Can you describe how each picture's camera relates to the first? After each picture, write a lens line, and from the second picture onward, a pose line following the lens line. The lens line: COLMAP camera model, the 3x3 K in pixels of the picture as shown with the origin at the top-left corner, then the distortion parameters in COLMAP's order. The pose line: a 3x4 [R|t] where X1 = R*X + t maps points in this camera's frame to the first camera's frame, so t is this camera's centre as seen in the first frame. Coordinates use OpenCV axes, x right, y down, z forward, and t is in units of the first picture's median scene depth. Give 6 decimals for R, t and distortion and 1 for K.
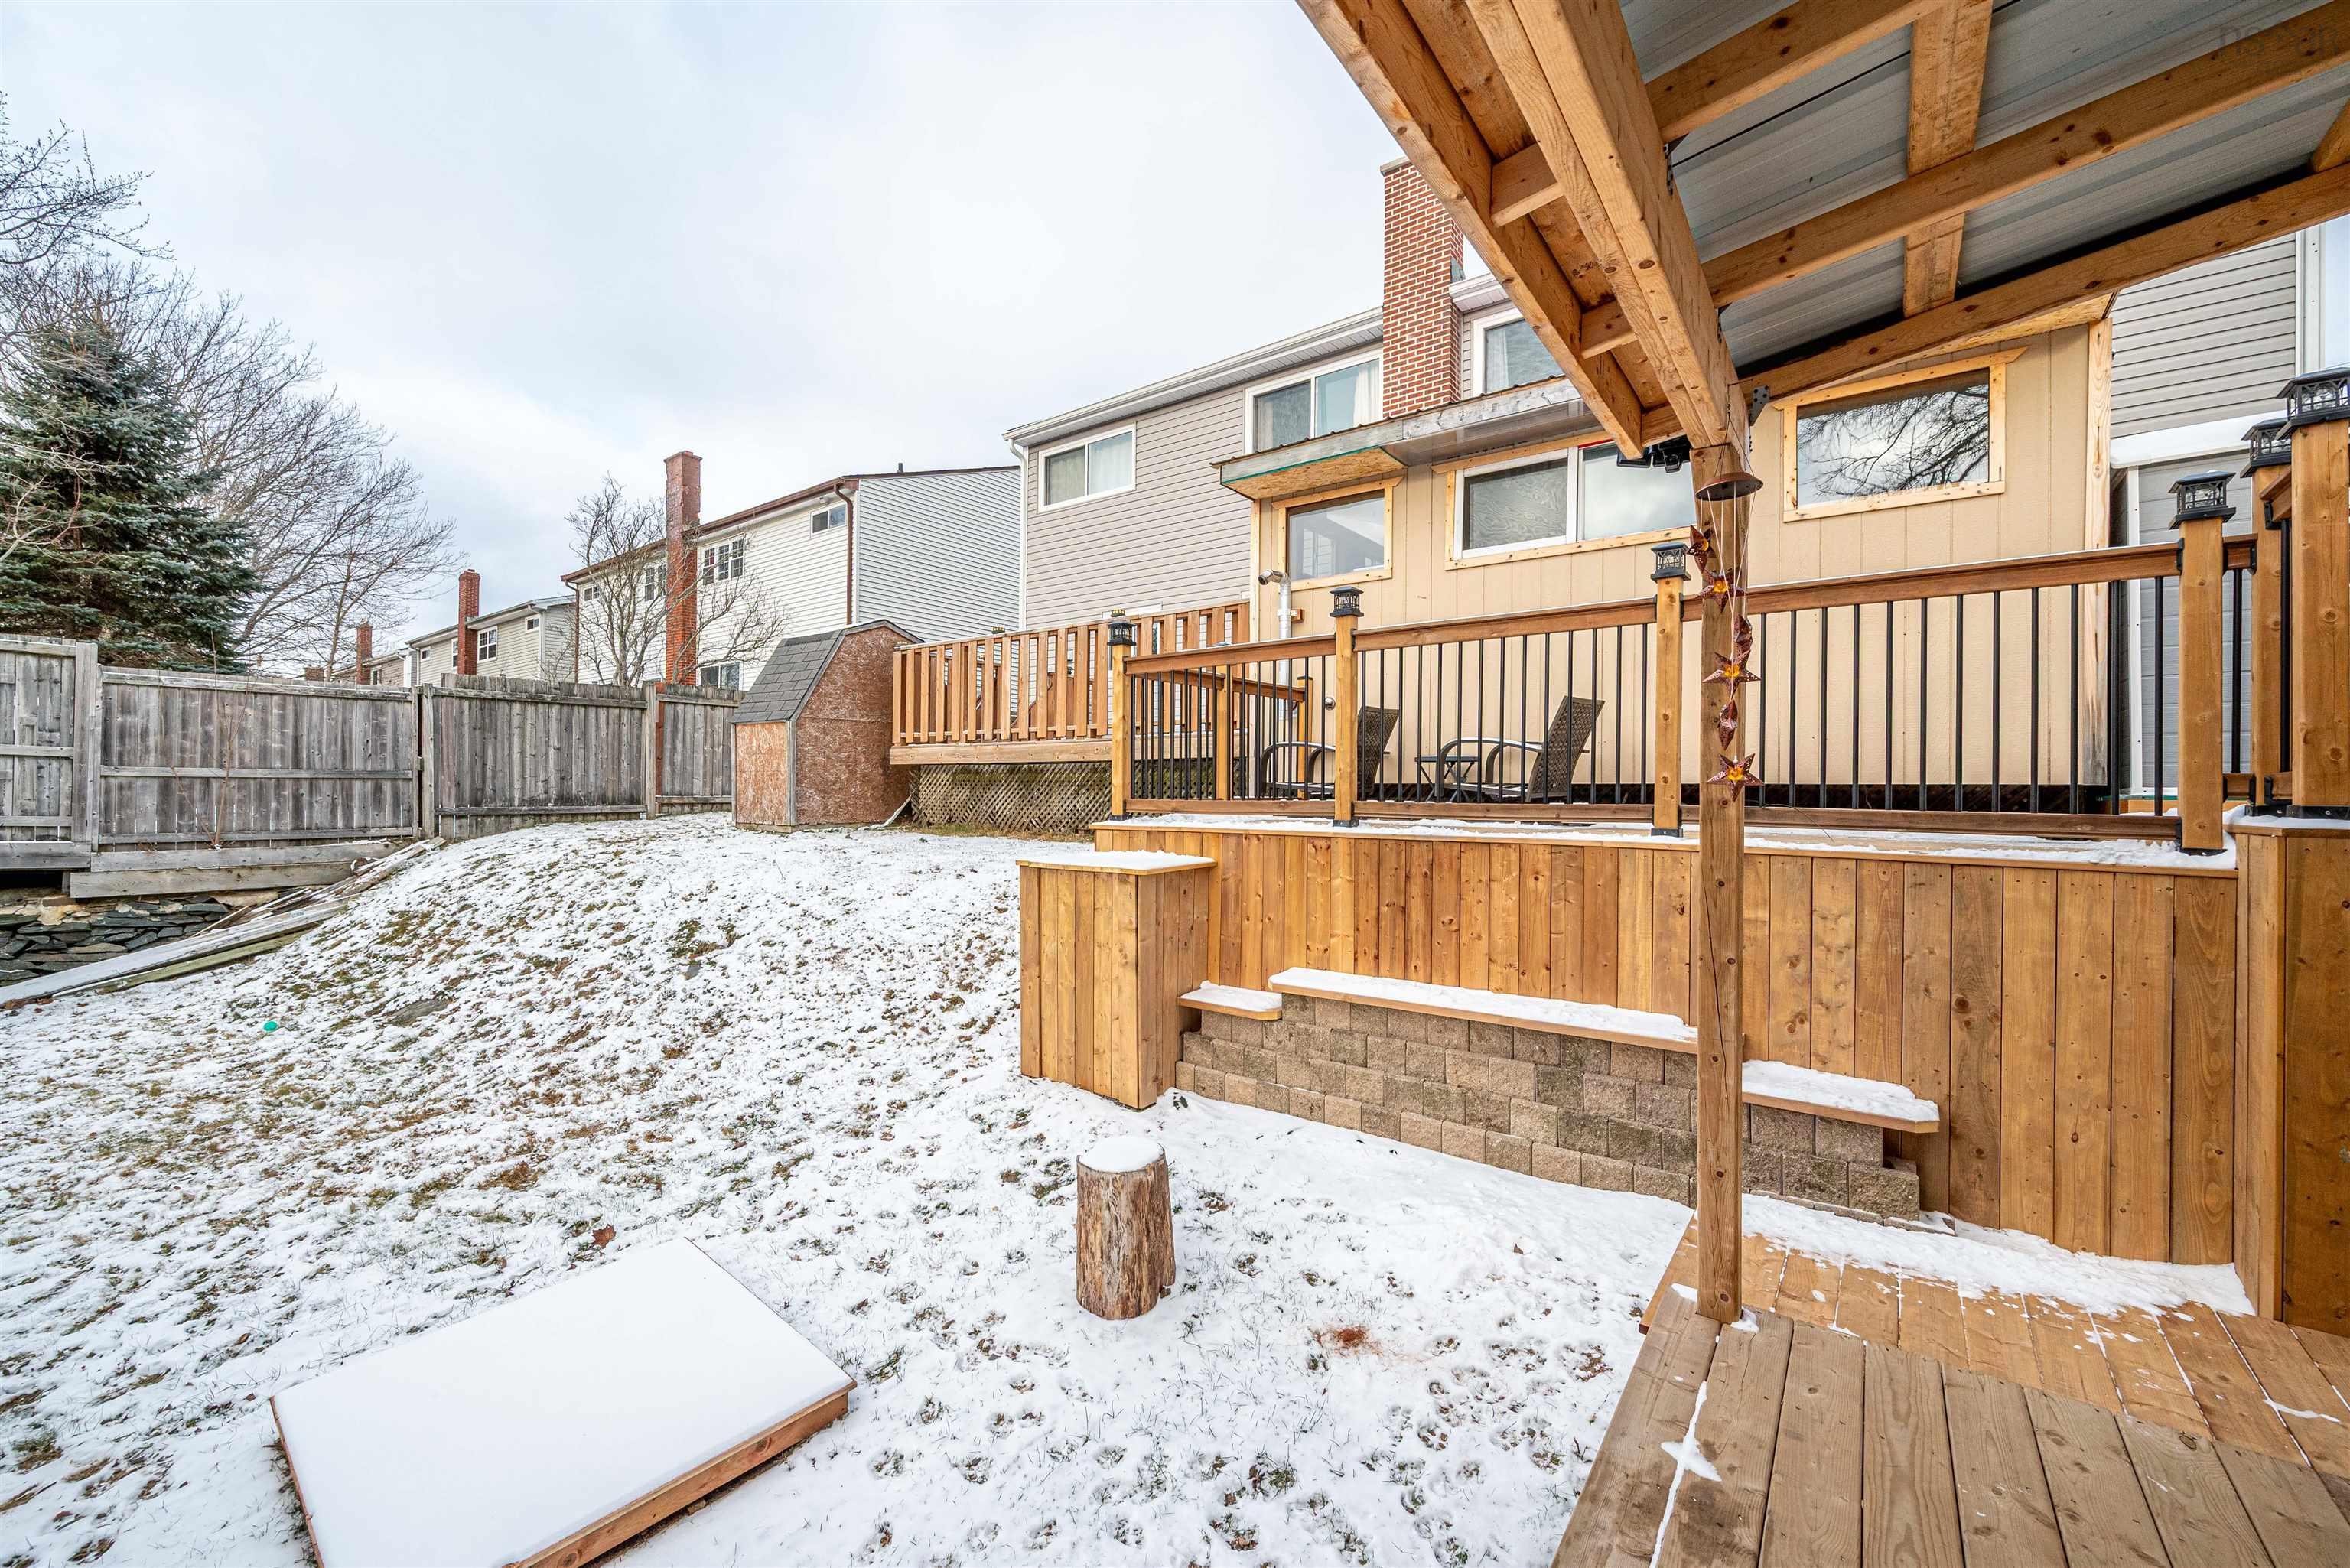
lens RADIAL K [[927.7, 0, 1181.1], [0, 927.7, 796.0], [0, 0, 1]] dist [-0.001269, -0.000046]
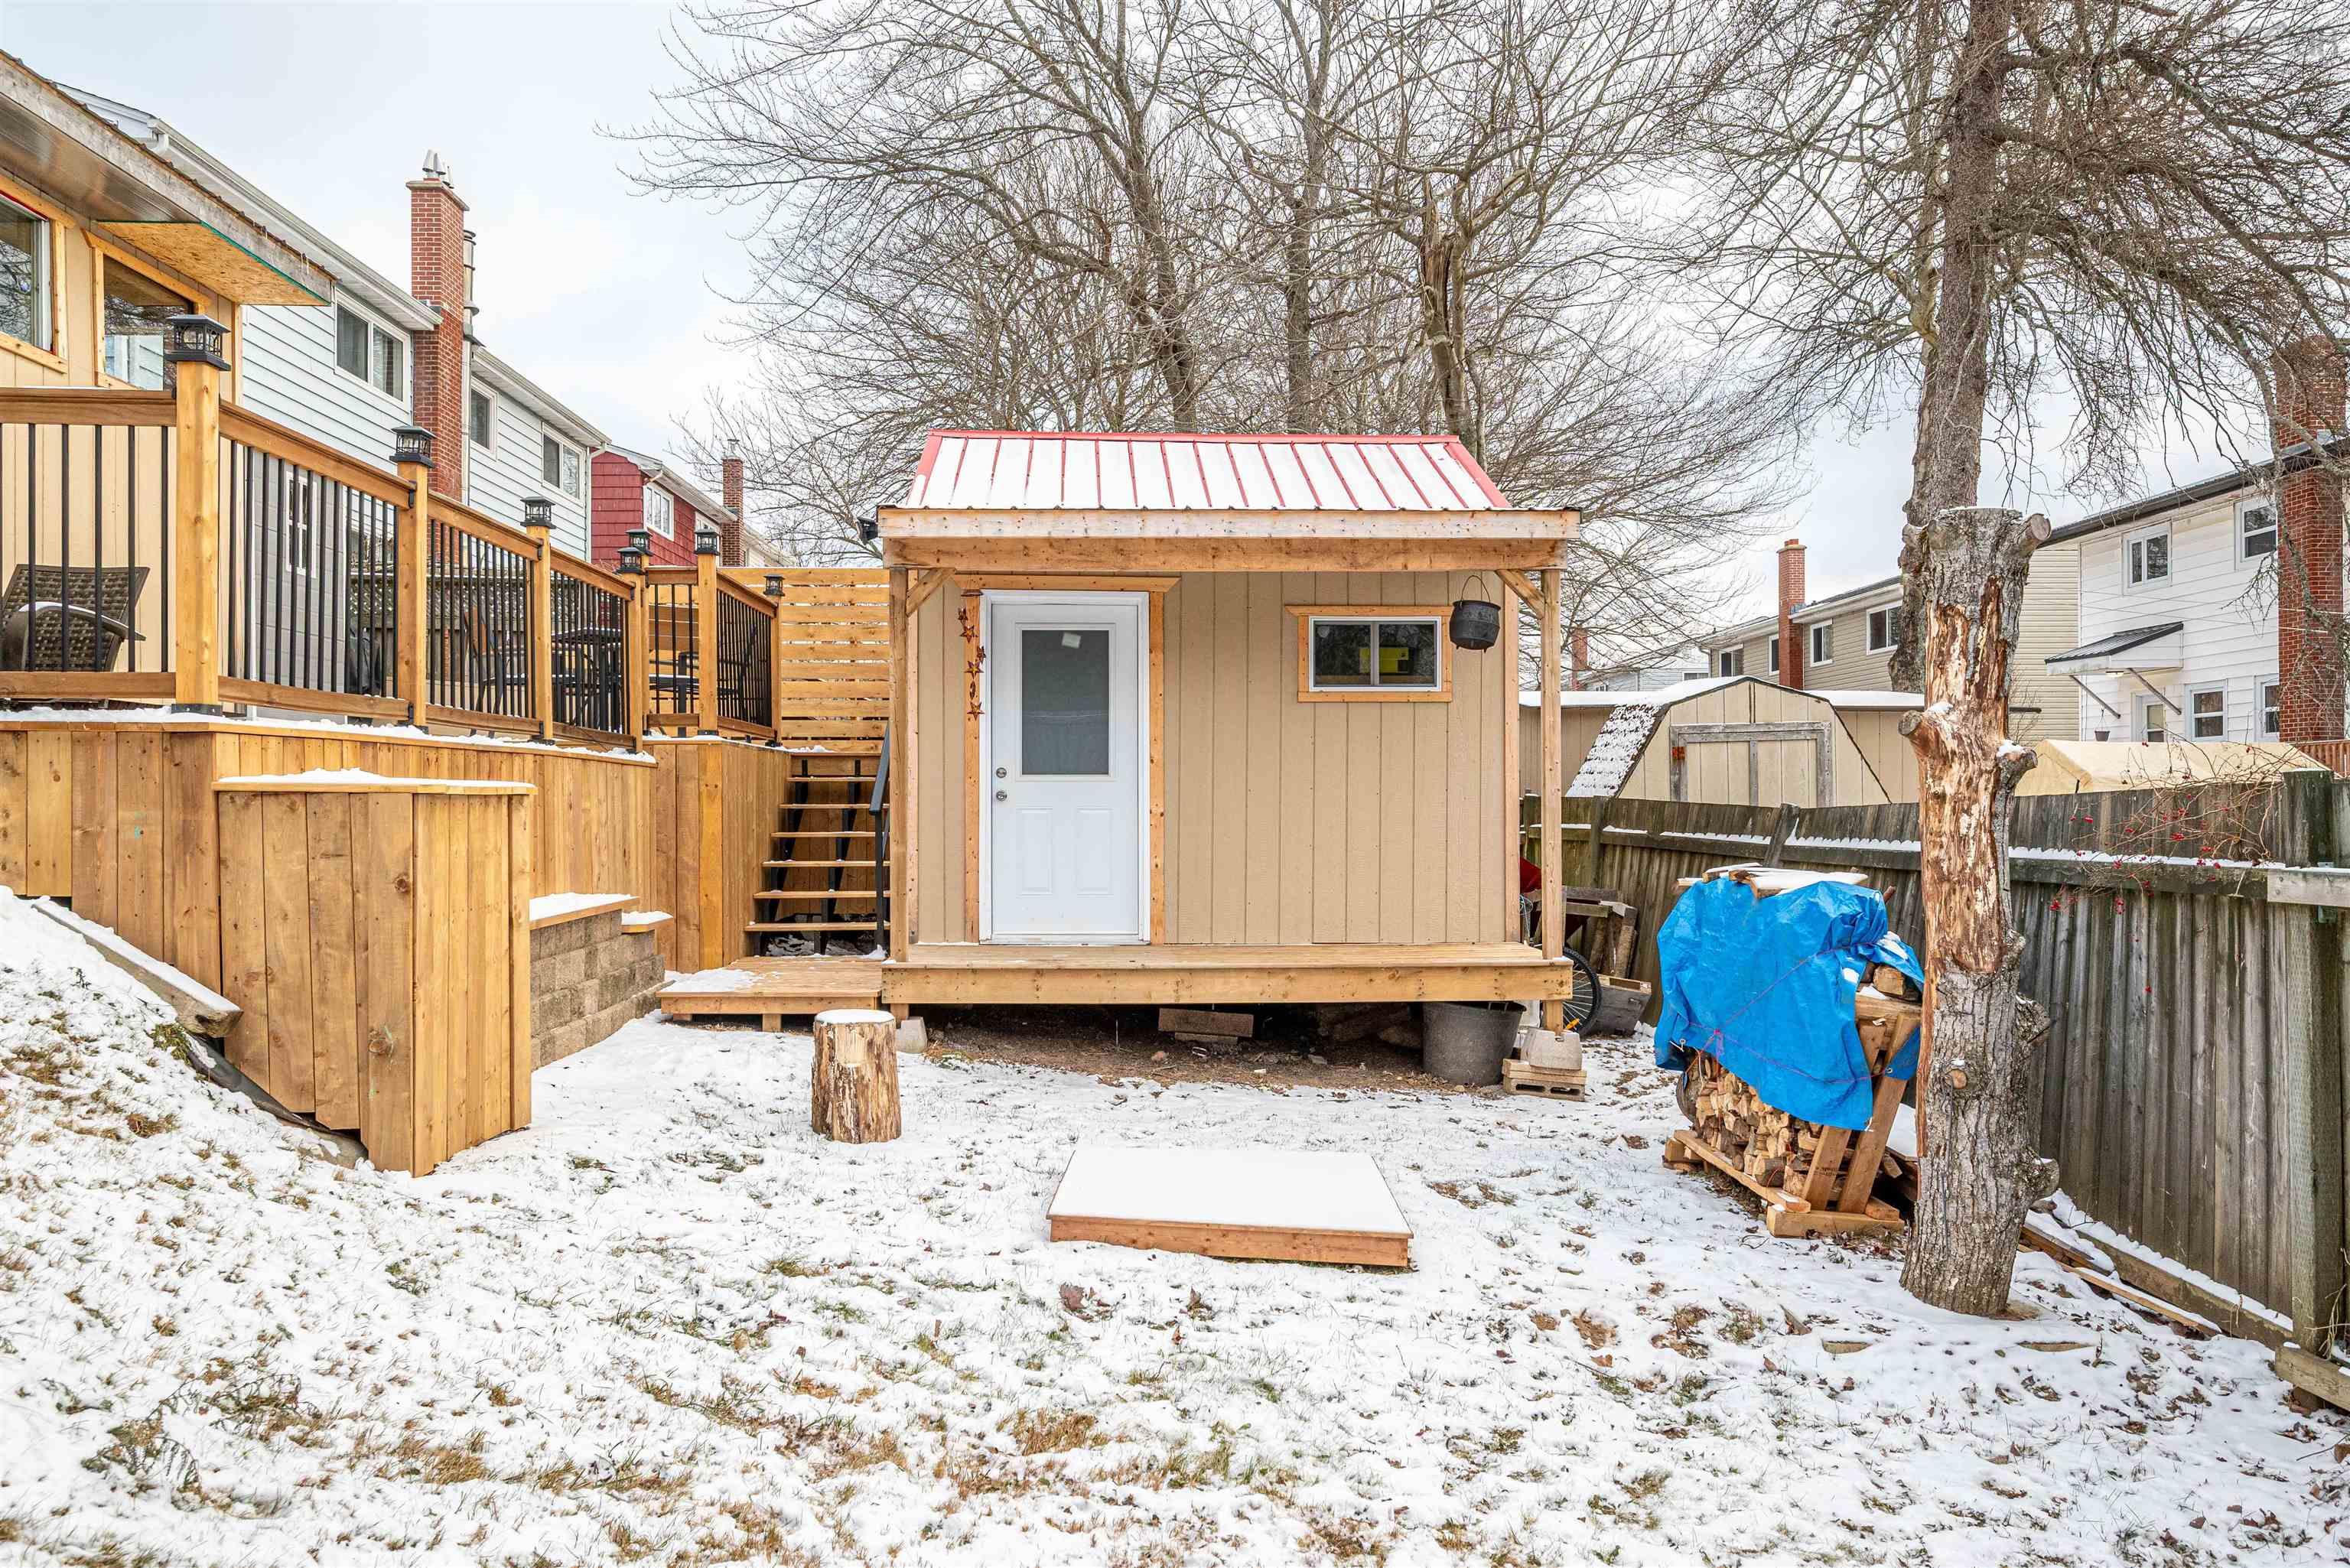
lens RADIAL K [[1632.5, 0, 1175.0], [0, 1632.5, 784.0], [0, 0, 1]] dist [0.000698, 0.000182]
pose [[-0.629606, 0.000841, 0.776914, -0.696877], [-0.002211, 0.999993, -0.002874, 0.041453], [-0.776912, -0.003527, -0.629600, 0.735359]]
